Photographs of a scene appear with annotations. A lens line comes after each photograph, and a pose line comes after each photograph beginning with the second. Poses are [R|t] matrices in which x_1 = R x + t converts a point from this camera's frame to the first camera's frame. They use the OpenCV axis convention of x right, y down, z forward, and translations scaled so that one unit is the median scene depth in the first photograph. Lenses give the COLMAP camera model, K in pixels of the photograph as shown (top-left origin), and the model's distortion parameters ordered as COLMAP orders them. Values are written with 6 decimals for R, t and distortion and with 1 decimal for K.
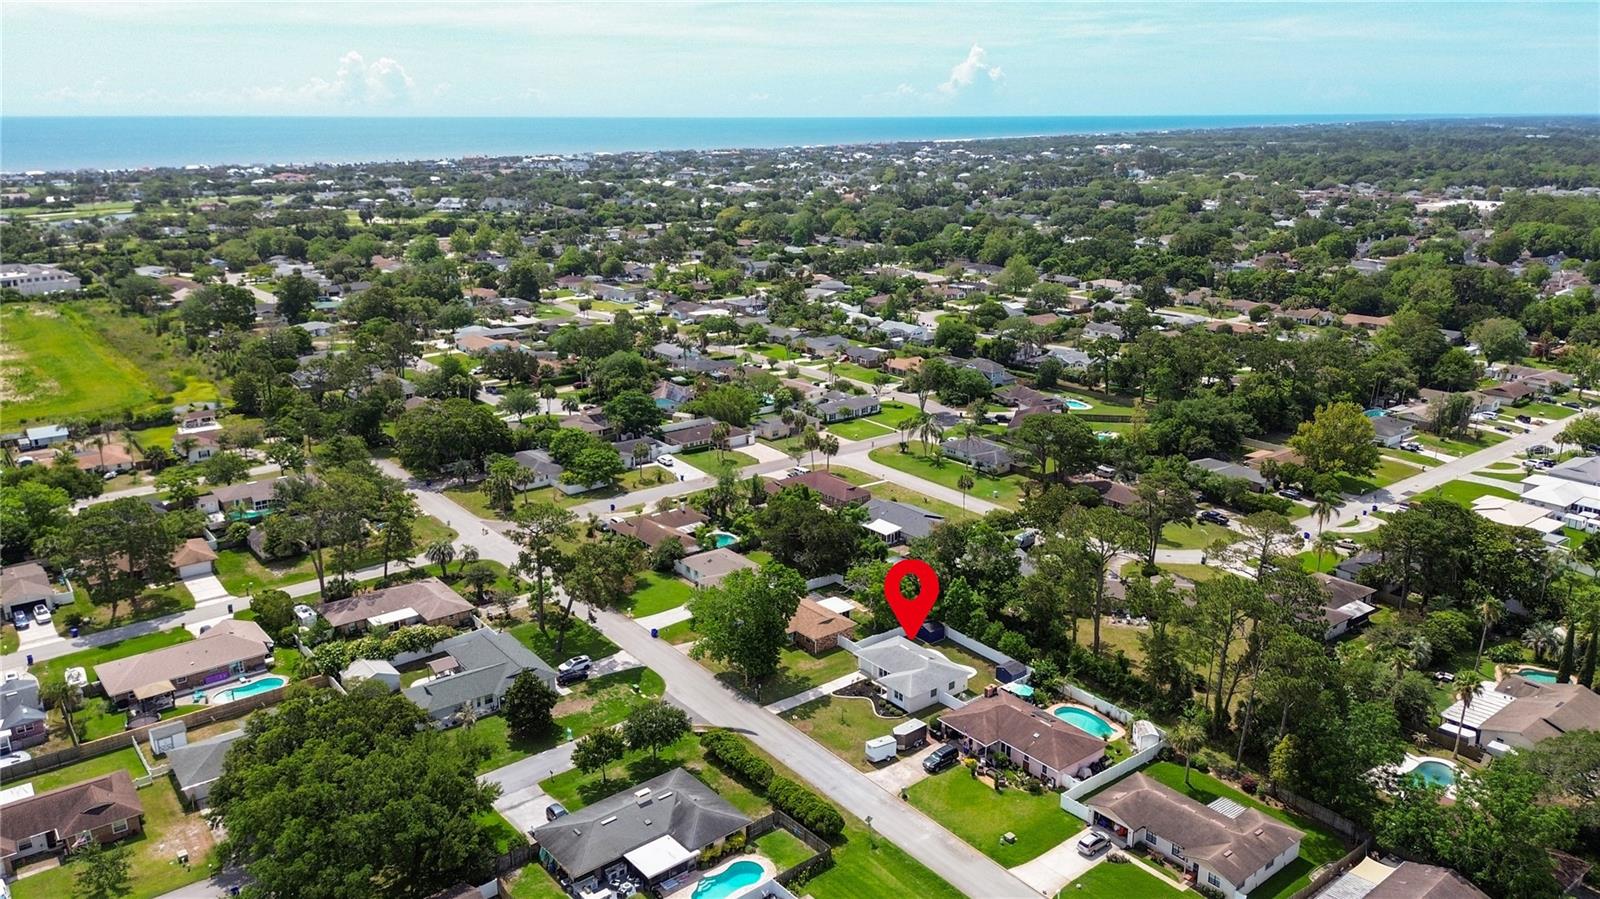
lens RADIAL K [[1183.7, 0, 800.0], [0, 1183.7, 449.5], [0, 0, 1]] dist [0.078439, -0.102448]
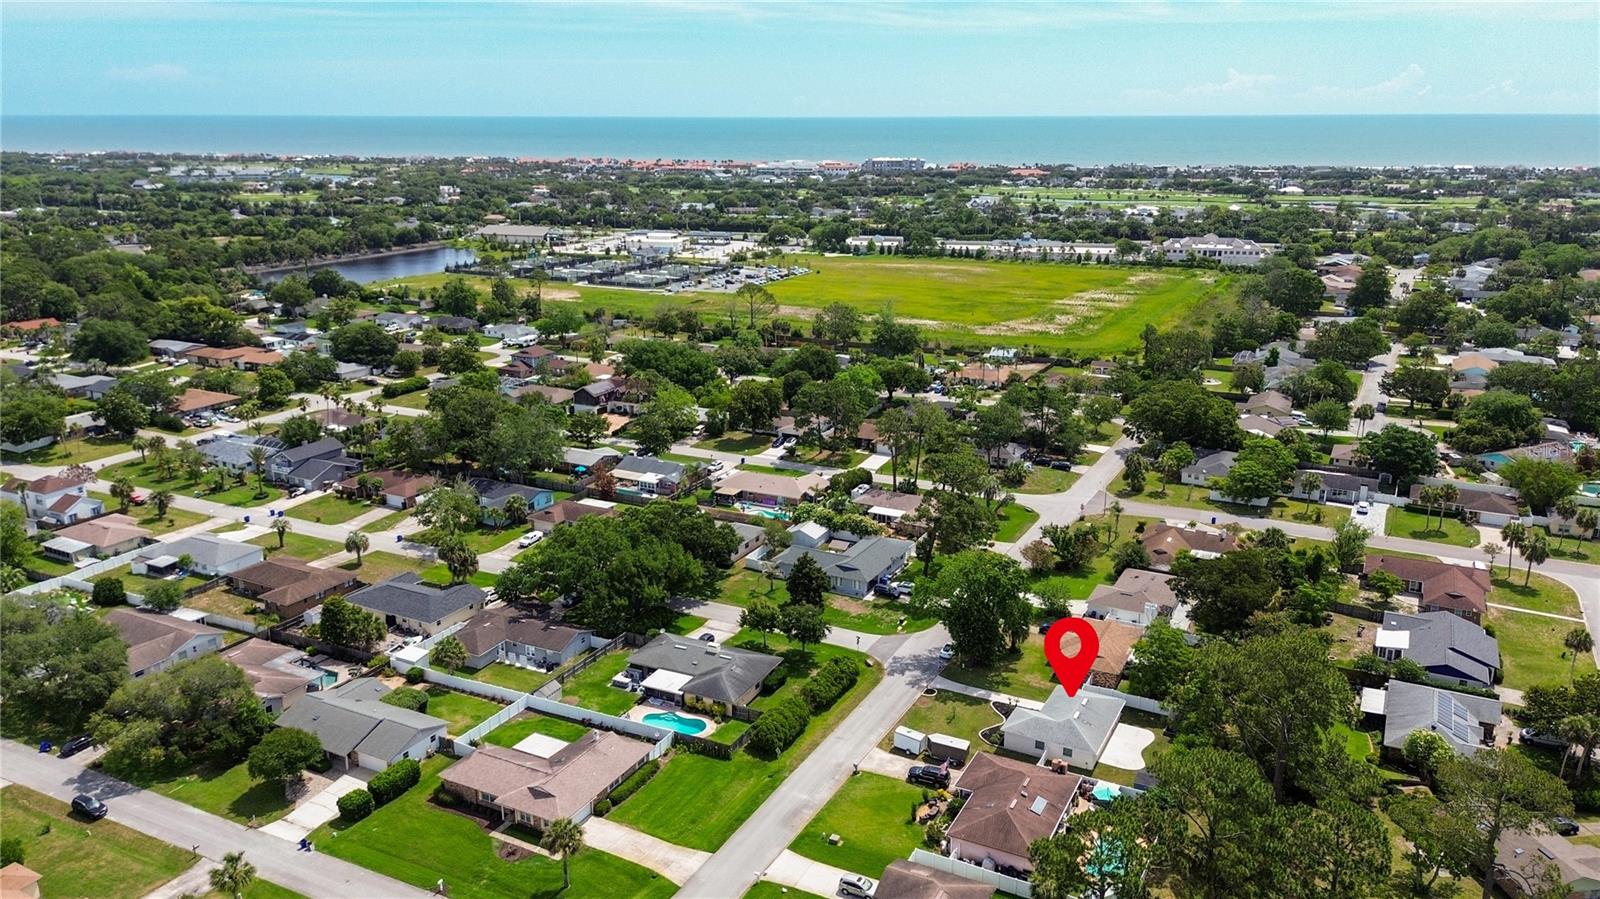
lens RADIAL K [[1178.5, 0, 800.0], [0, 1178.5, 449.5], [0, 0, 1]] dist [0.111477, -0.182676]
pose [[0.392901, 0.251123, -0.884628, 0.709707], [-0.248980, 0.955109, 0.160549, -0.099822], [0.885233, 0.157175, 0.437788, 0.366214]]
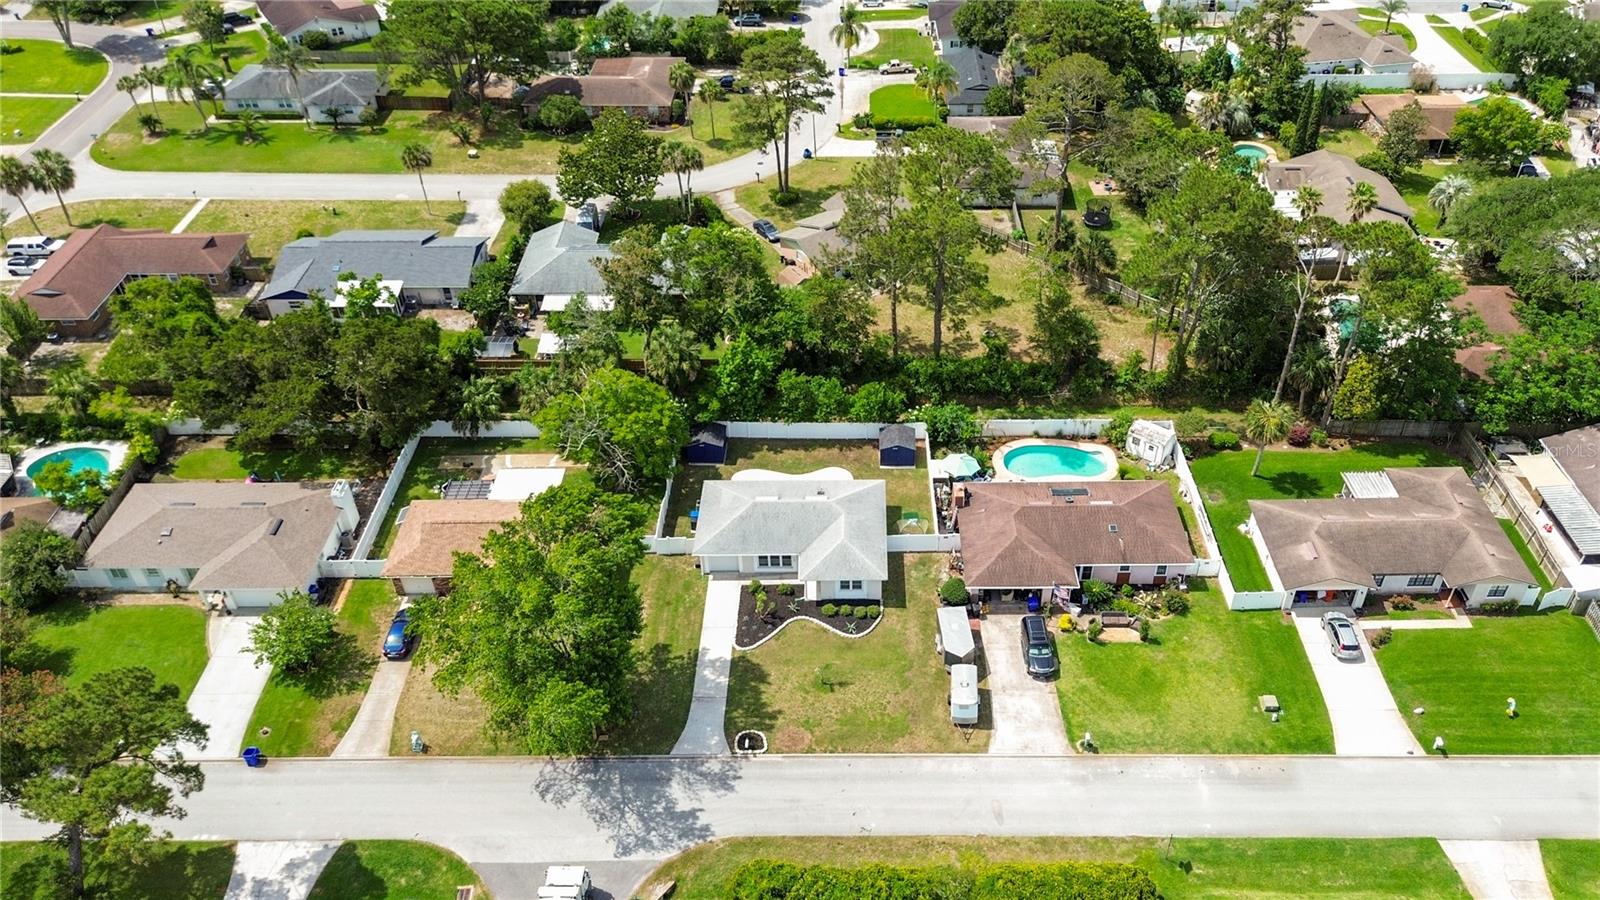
lens RADIAL K [[1294.2, 0, 889.3], [0, 1294.2, 448.7], [0, 0, 1]] dist [0.056808, -0.007187]
pose [[0.609679, -0.482720, 0.628707, -0.229240], [0.221189, 0.865275, 0.449860, -0.104174], [-0.761161, -0.135207, 0.634313, 0.547278]]
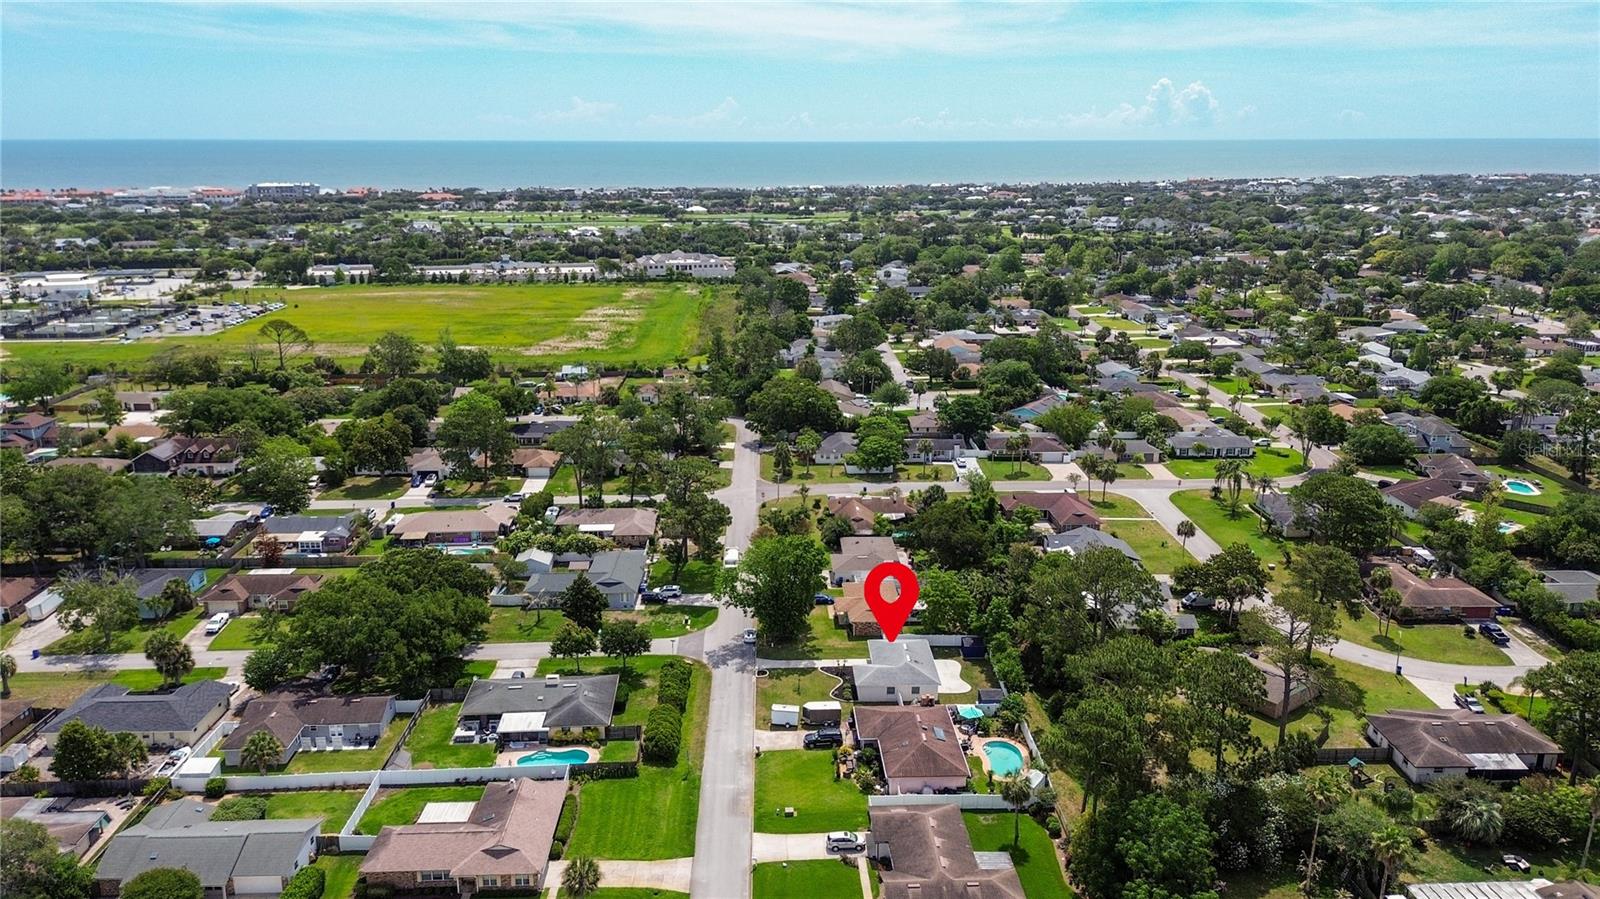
lens RADIAL K [[1183.7, 0, 800.0], [0, 1183.7, 449.5], [0, 0, 1]] dist [0.078439, -0.102448]
pose [[0.800051, 0.153124, -0.580062, 0.553713], [-0.163600, 0.985919, 0.034616, -0.021099], [0.577195, 0.067204, 0.813837, 0.094525]]
